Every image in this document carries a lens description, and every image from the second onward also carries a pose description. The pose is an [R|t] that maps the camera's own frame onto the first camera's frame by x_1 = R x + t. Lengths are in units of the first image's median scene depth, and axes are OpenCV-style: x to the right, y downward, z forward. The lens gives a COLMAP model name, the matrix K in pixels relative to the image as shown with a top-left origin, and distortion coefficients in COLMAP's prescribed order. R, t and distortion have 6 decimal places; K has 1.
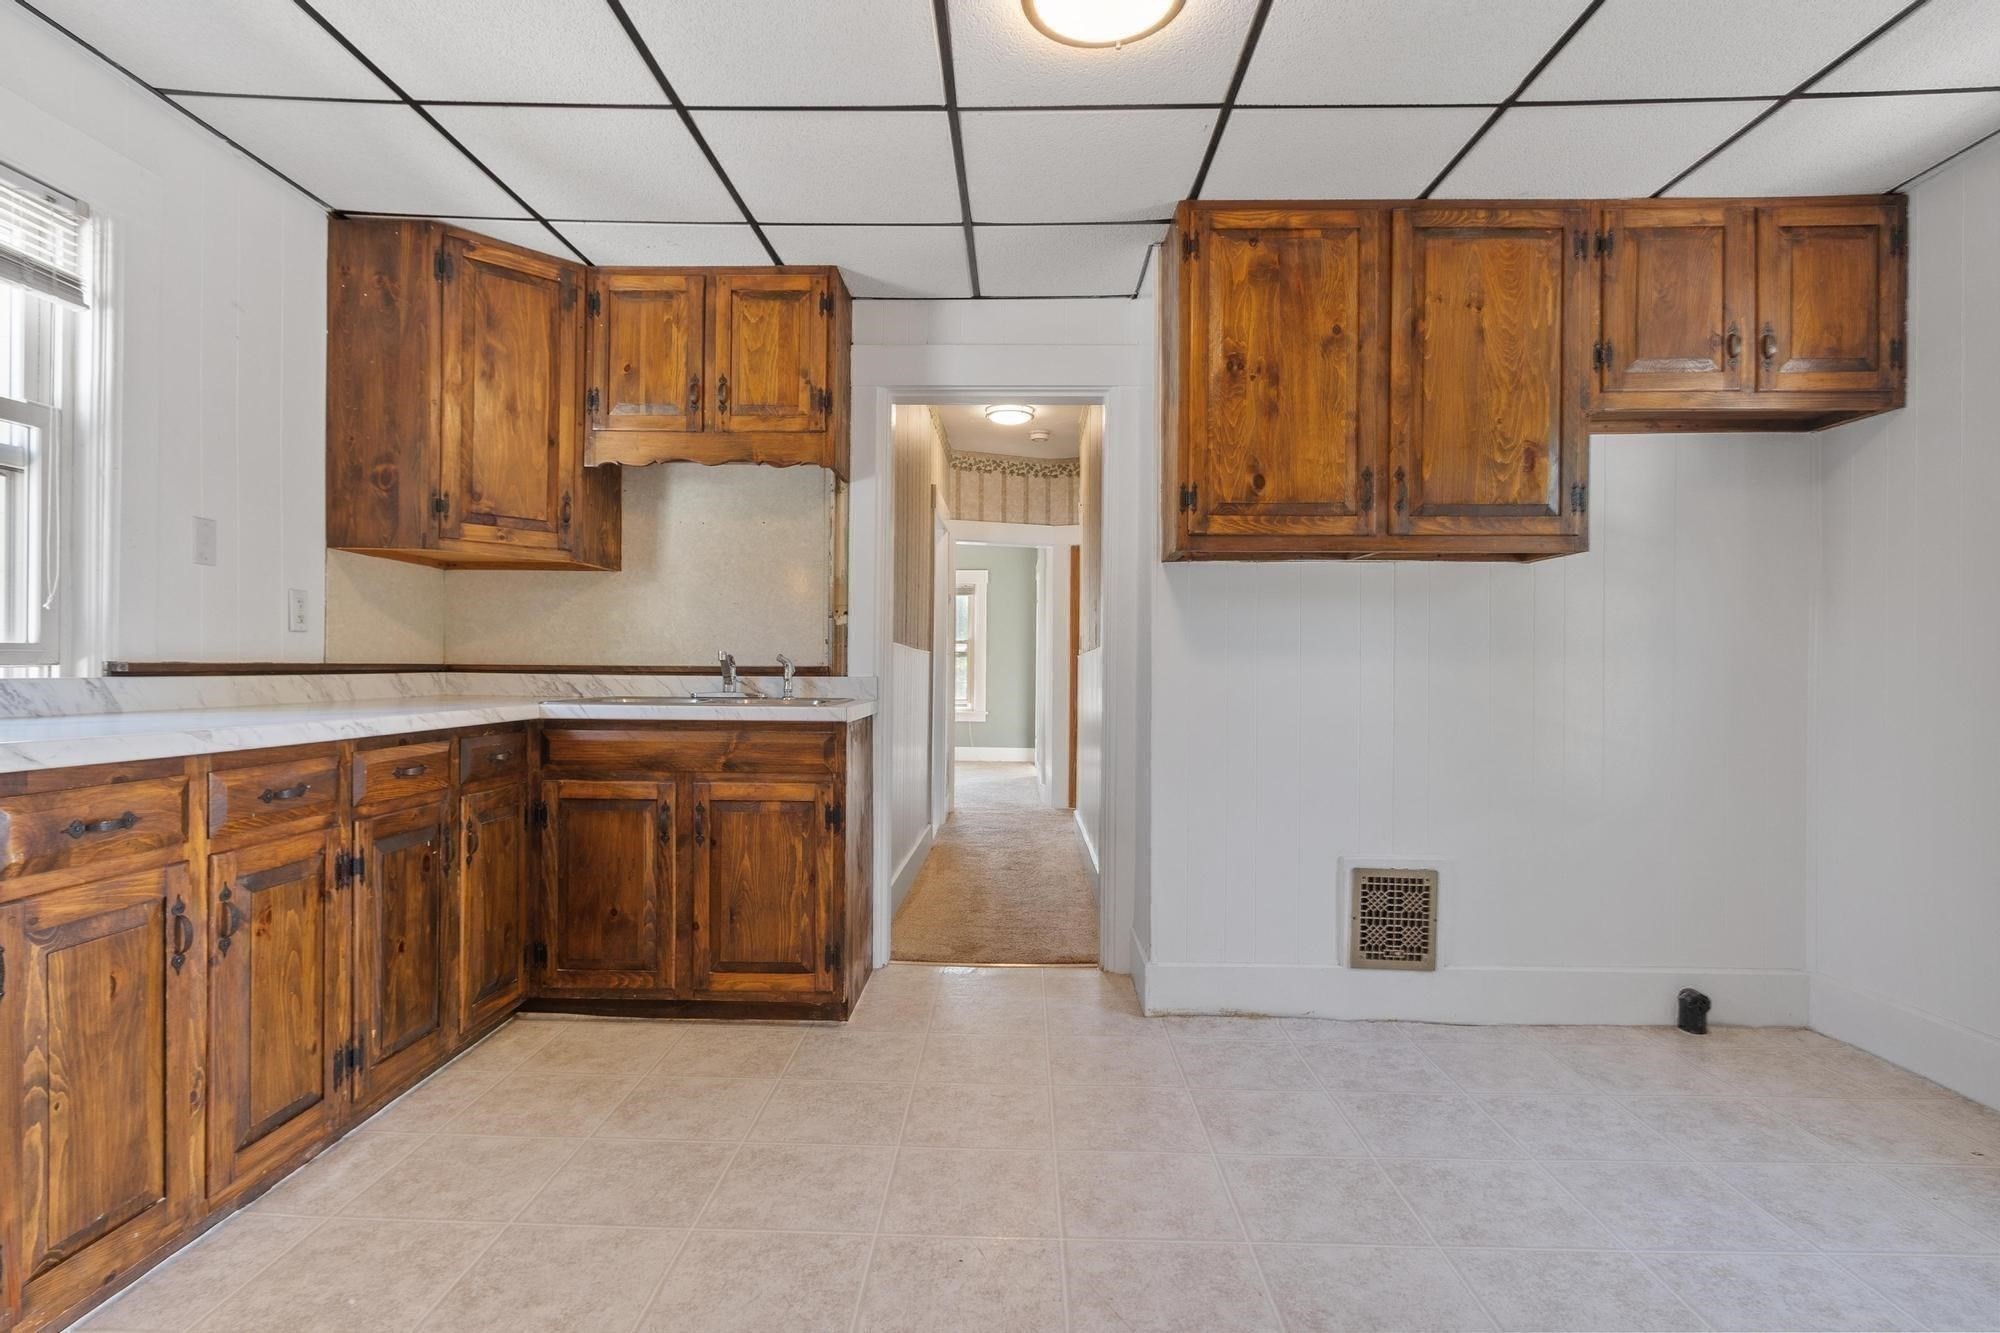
lens RADIAL K [[973.7, 0, 946.8], [0, 973.7, 671.9], [0, 0, 1]] dist [0.002300, -0.002424]
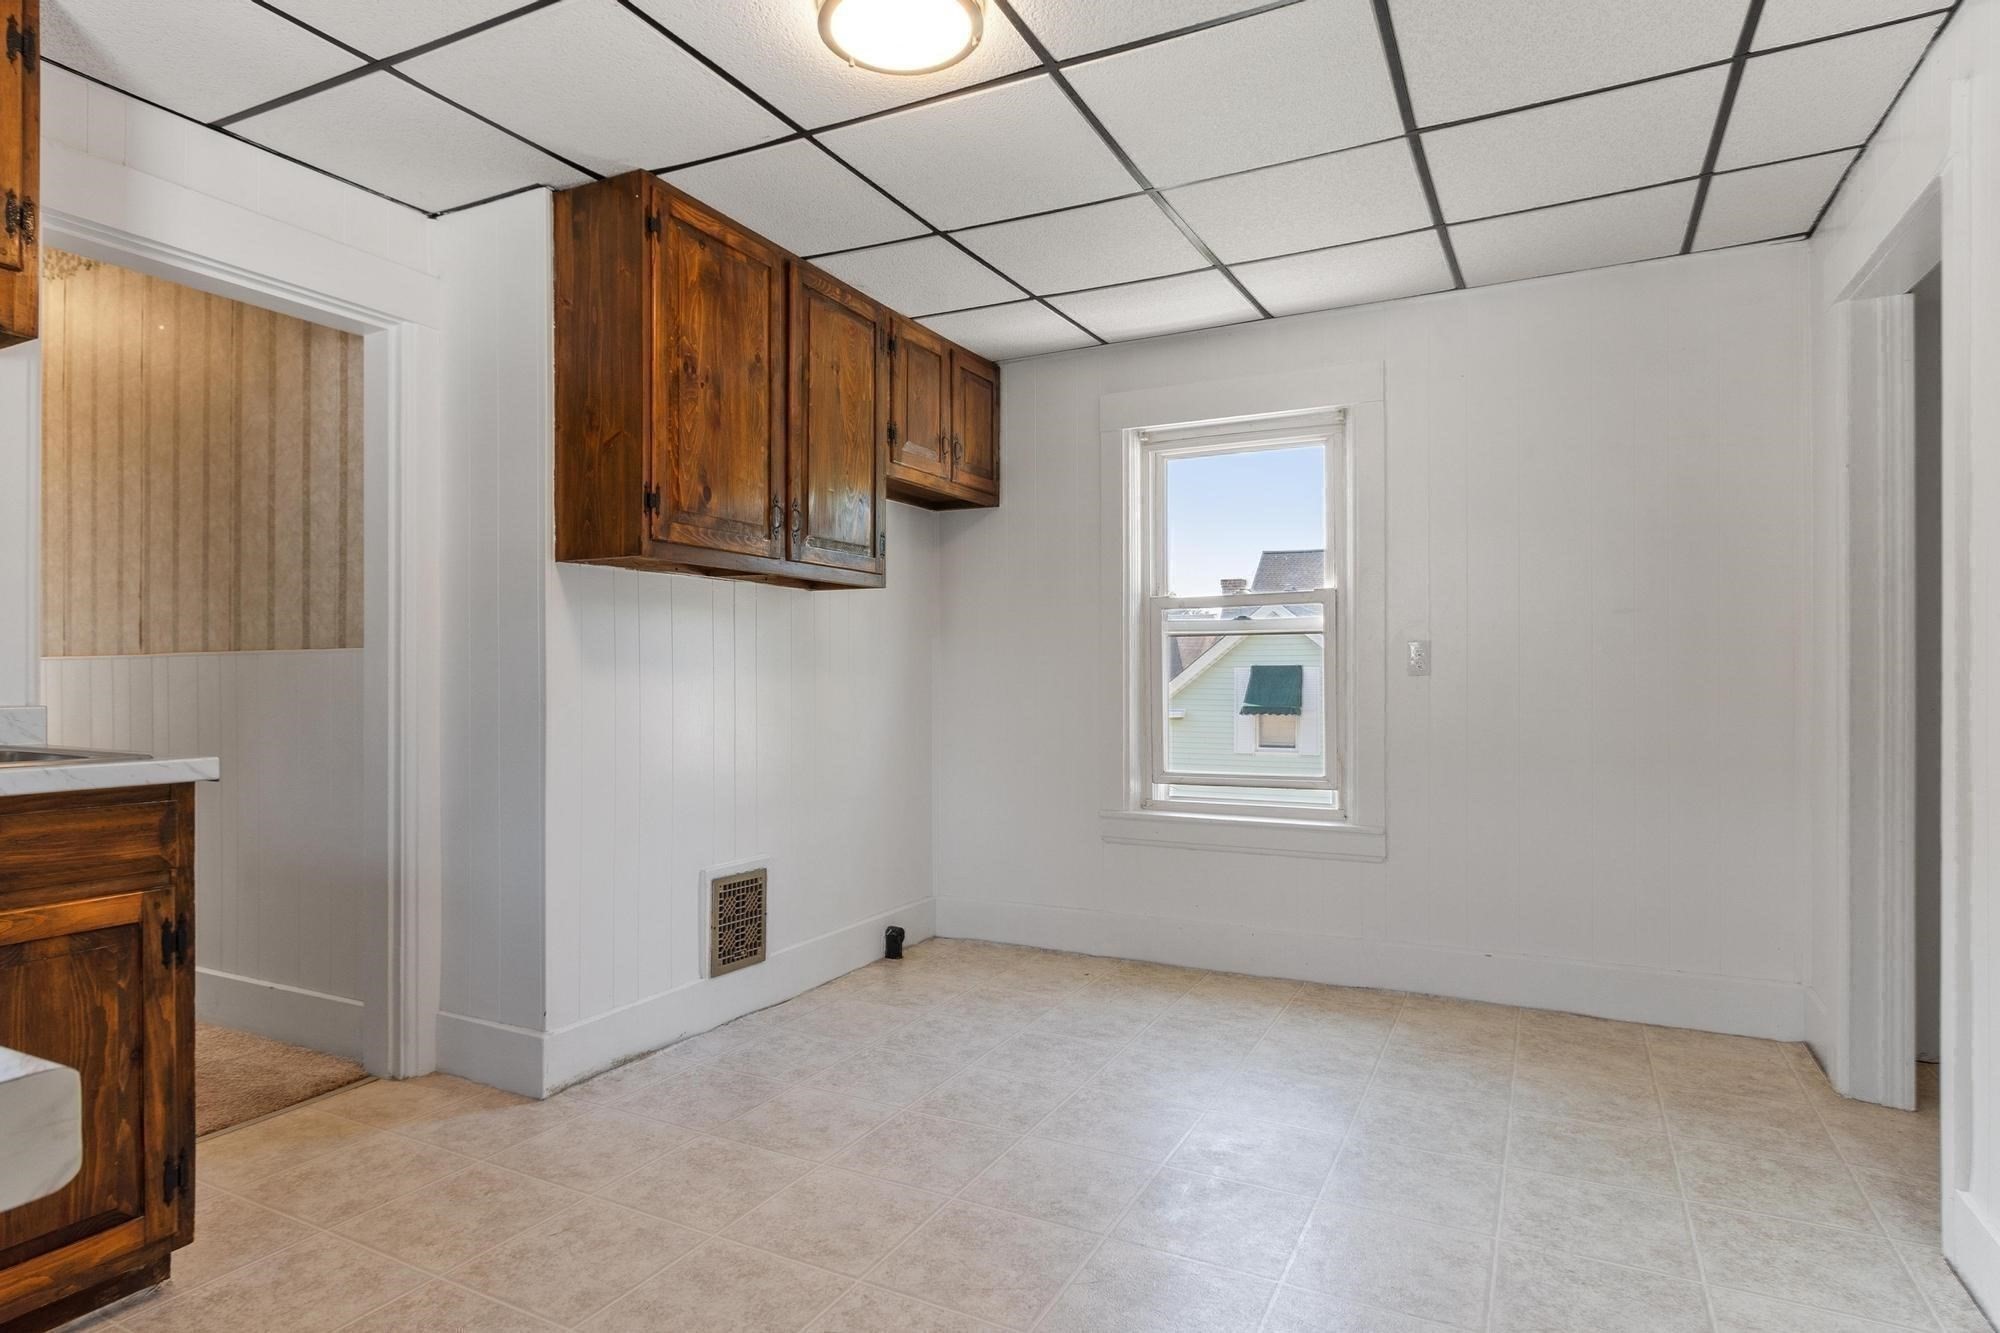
lens RADIAL K [[1121.8, 0, 938.5], [0, 1121.8, 672.6], [0, 0, 1]] dist [0.000186, -0.000156]
pose [[0.437871, -0.004602, 0.899026, -0.583415], [0.006020, 0.999979, 0.002186, -0.017034], [-0.899018, 0.004455, 0.437889, 0.300228]]
